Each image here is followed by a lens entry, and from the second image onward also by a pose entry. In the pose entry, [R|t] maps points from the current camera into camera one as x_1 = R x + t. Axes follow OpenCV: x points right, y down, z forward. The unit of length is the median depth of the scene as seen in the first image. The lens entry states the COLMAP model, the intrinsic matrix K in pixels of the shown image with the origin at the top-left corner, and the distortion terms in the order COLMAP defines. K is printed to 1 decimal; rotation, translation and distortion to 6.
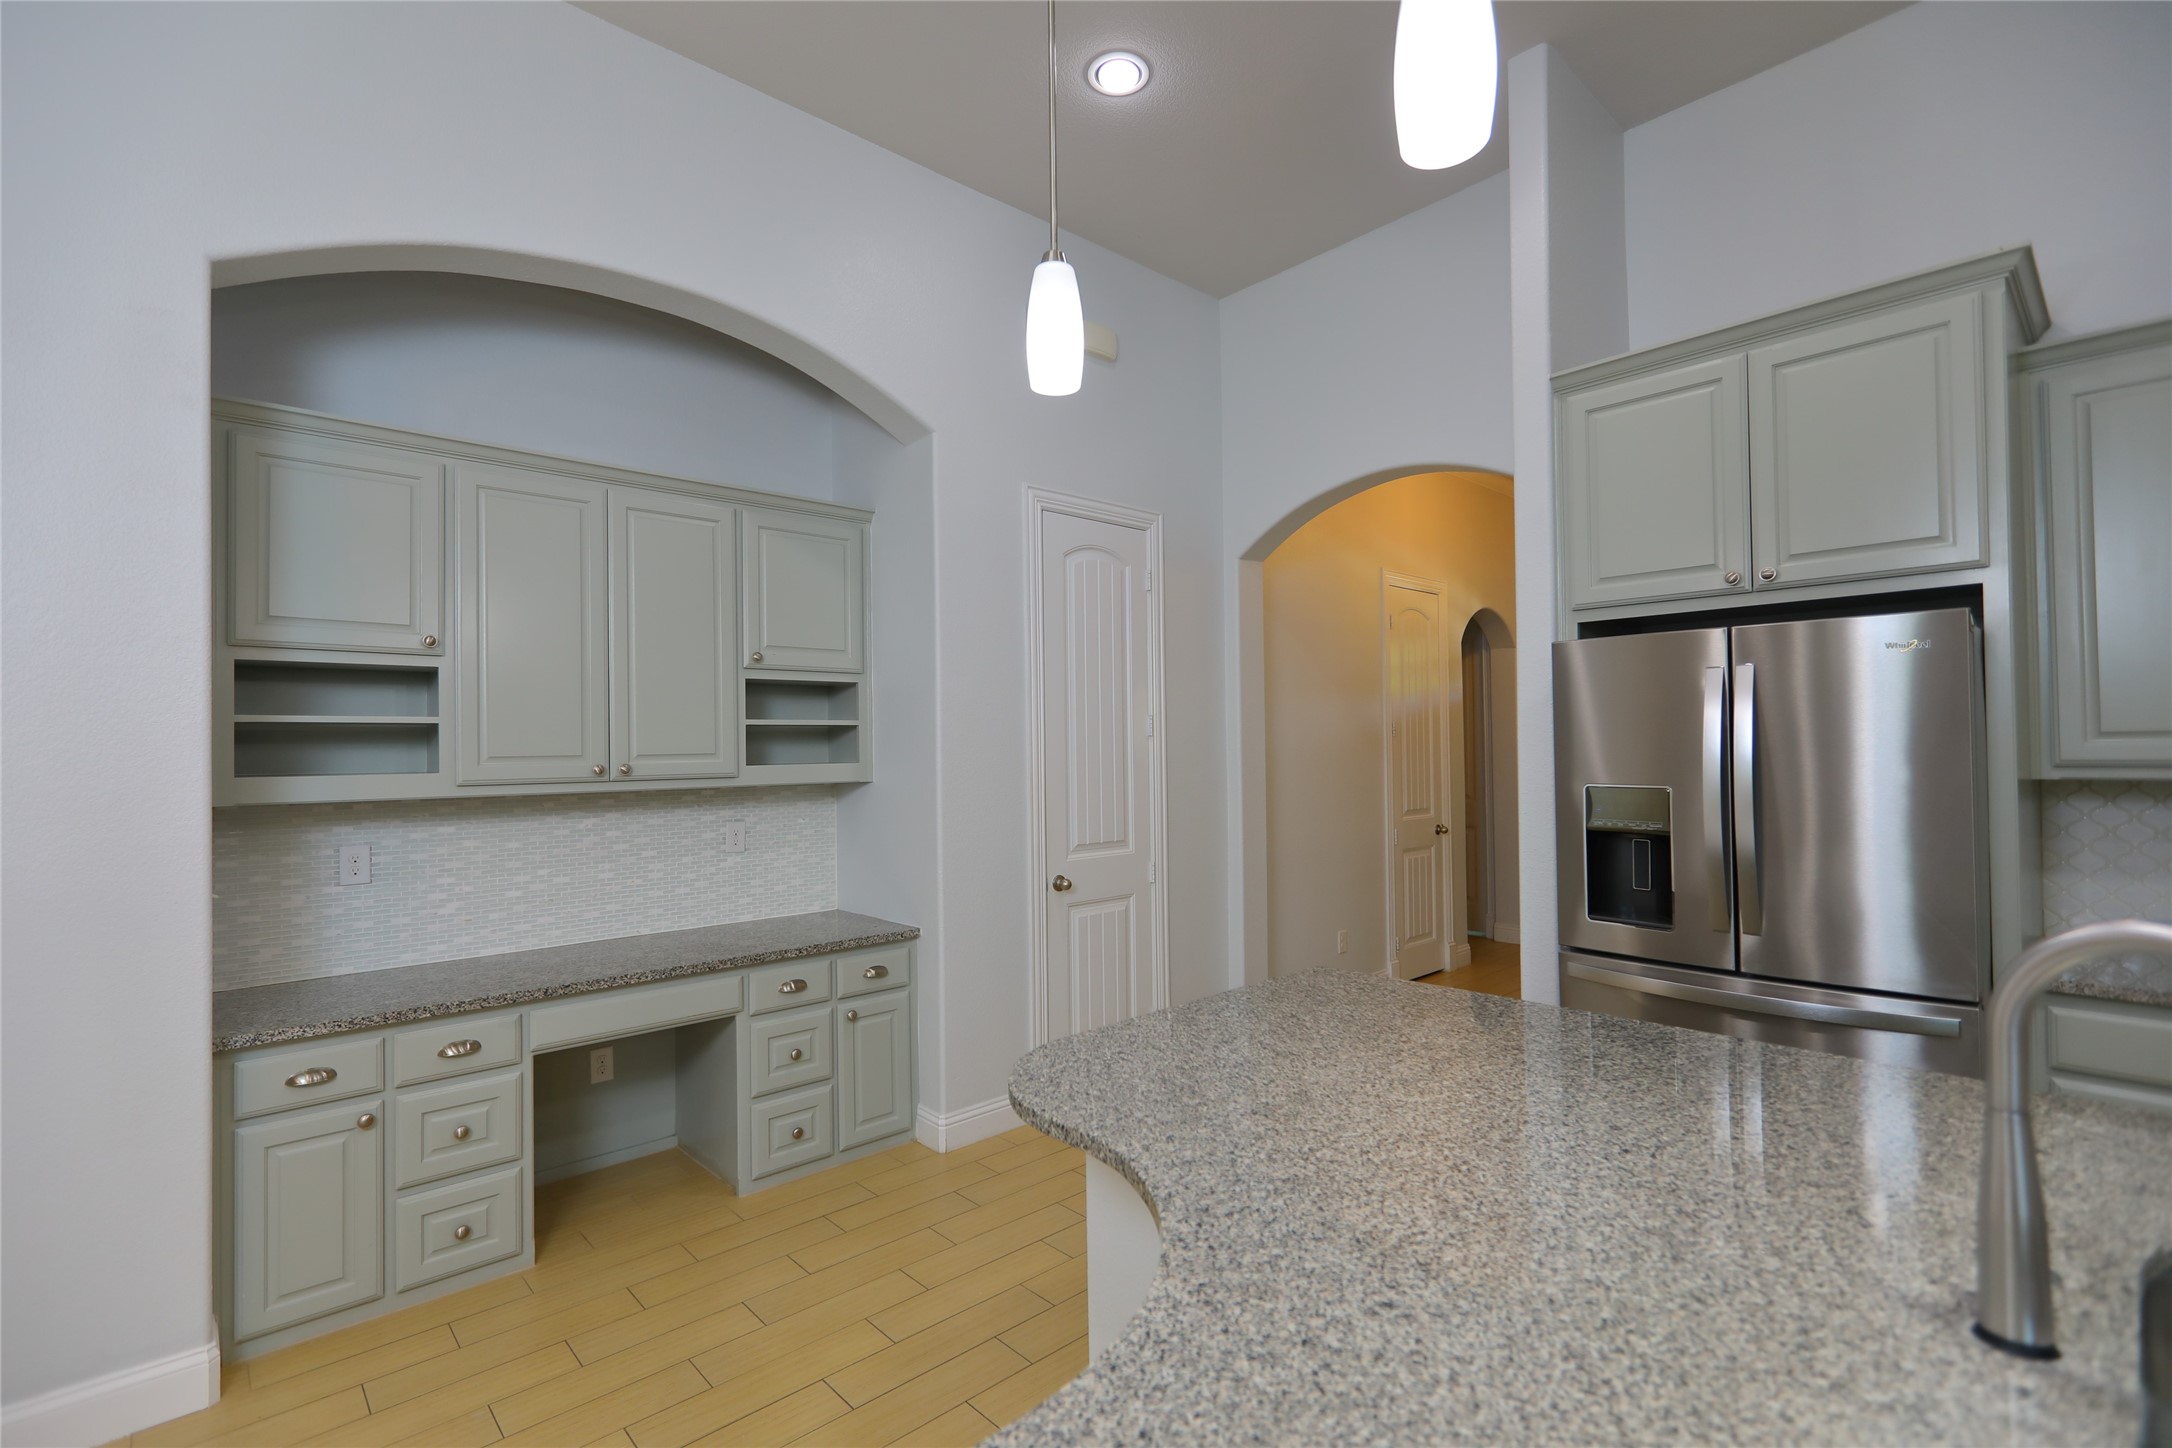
lens RADIAL K [[958.9, 0, 1083.0], [0, 958.9, 729.0], [0, 0, 1]] dist [0.000305, -0.000140]
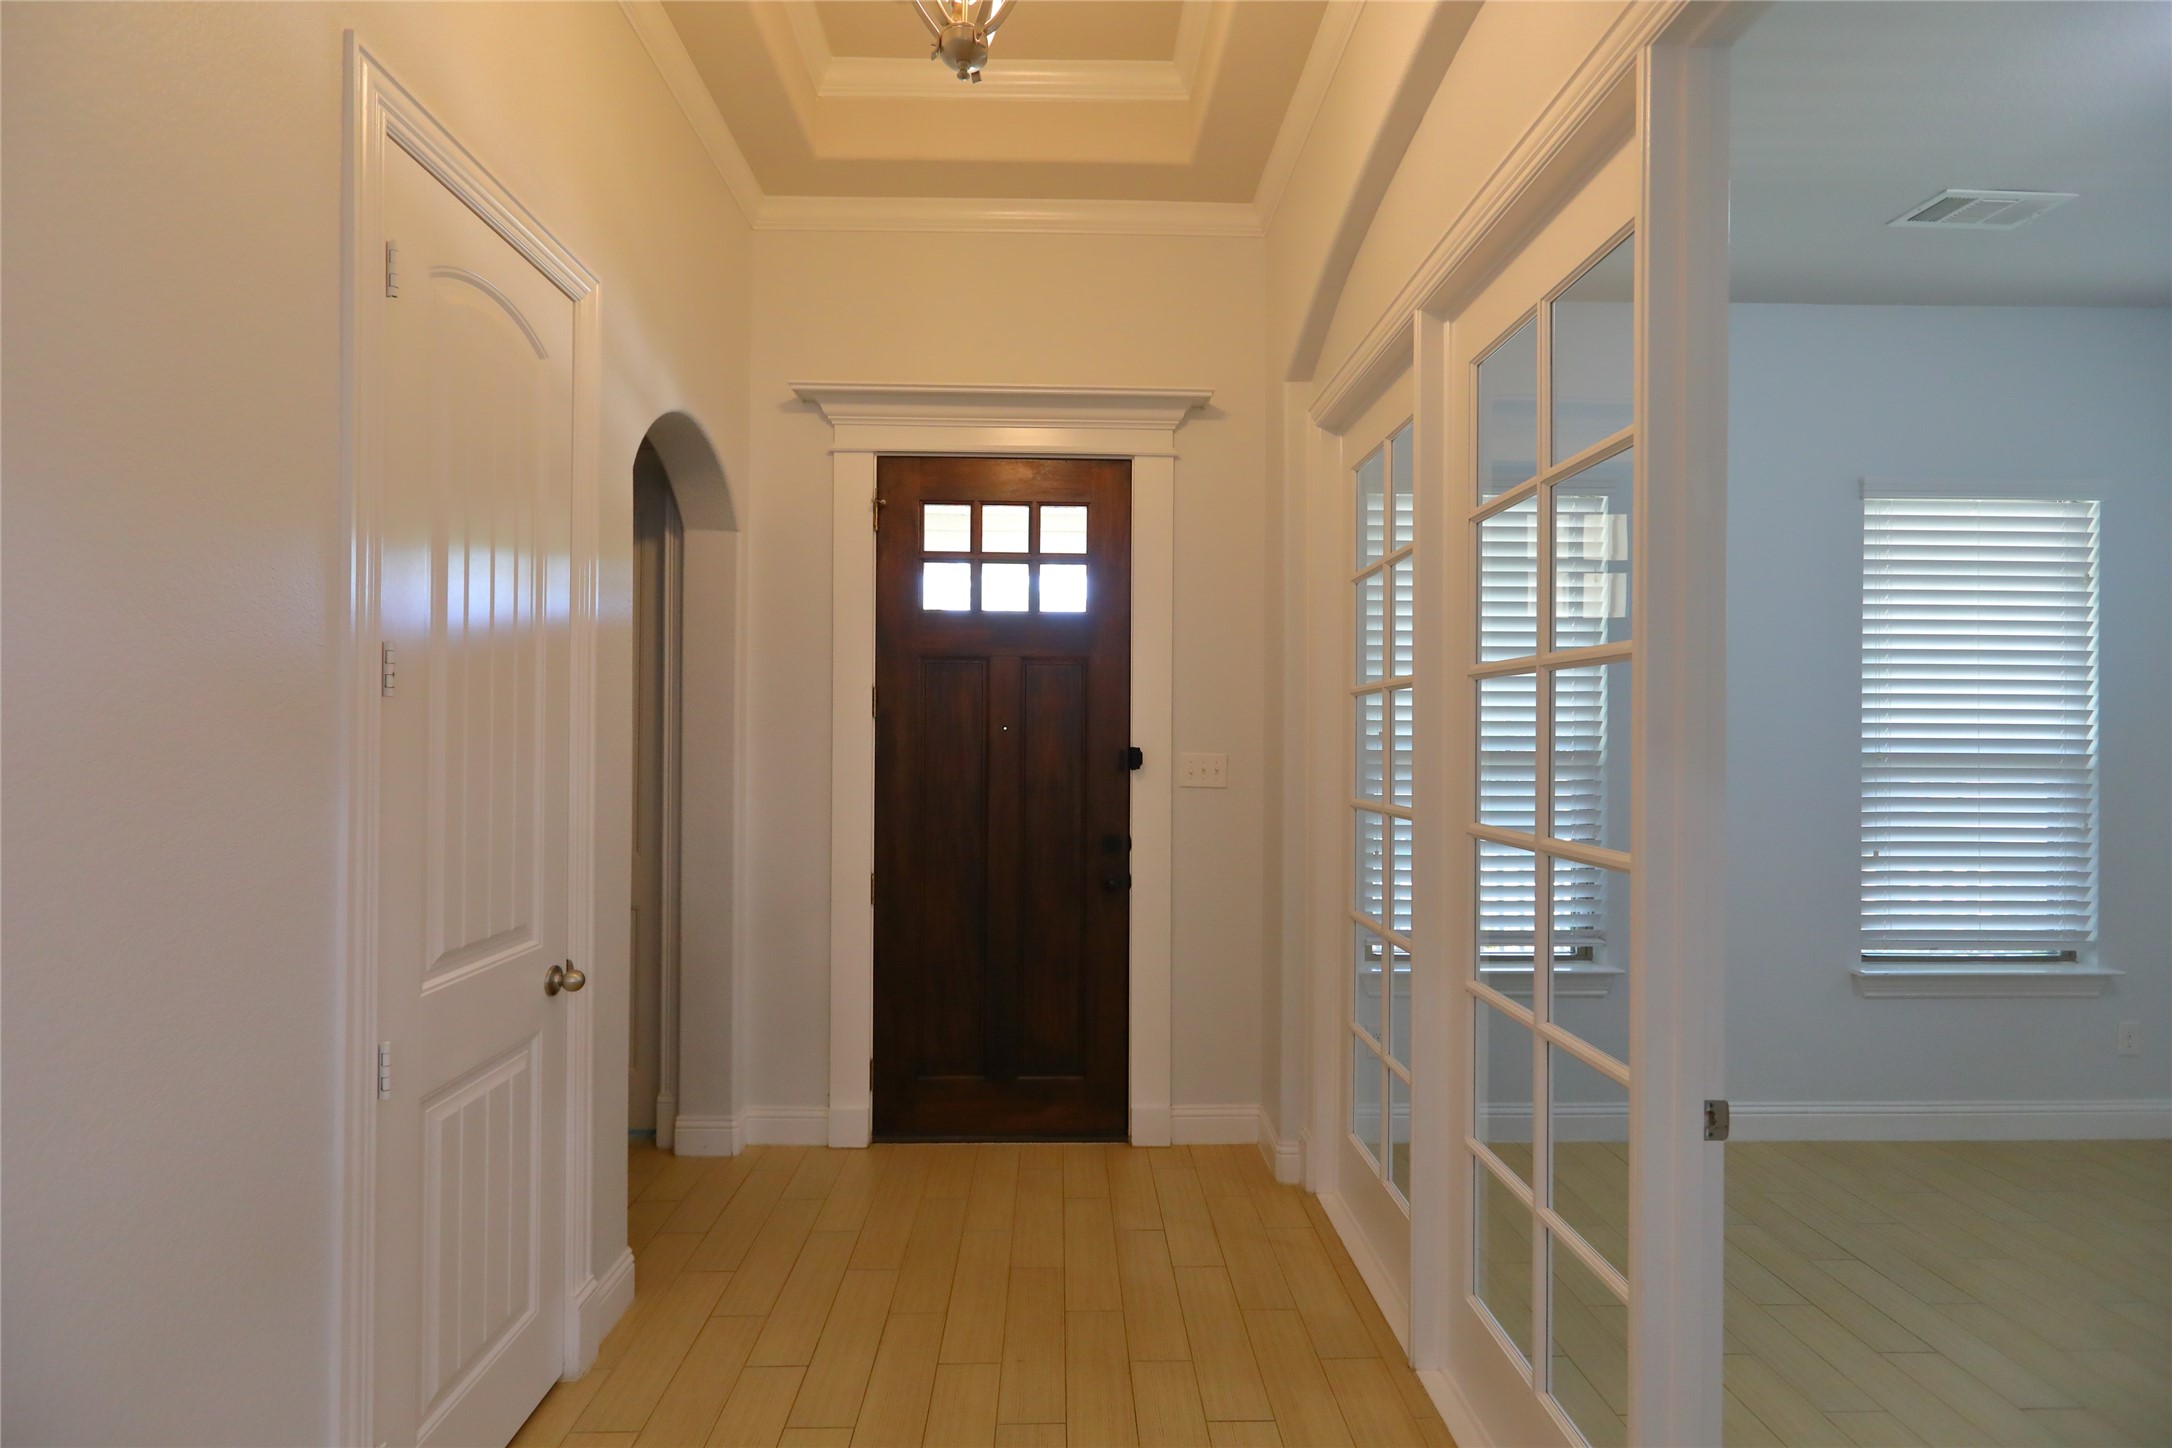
lens RADIAL K [[958.9, 0, 1083.8], [0, 958.9, 723.5], [0, 0, 1]] dist [0.000305, -0.000140]
pose [[0.654007, 0.021173, 0.756192, 0.235025], [-0.028726, 0.999582, -0.003143, 0.009542], [-0.755943, -0.019667, 0.654342, 0.640443]]
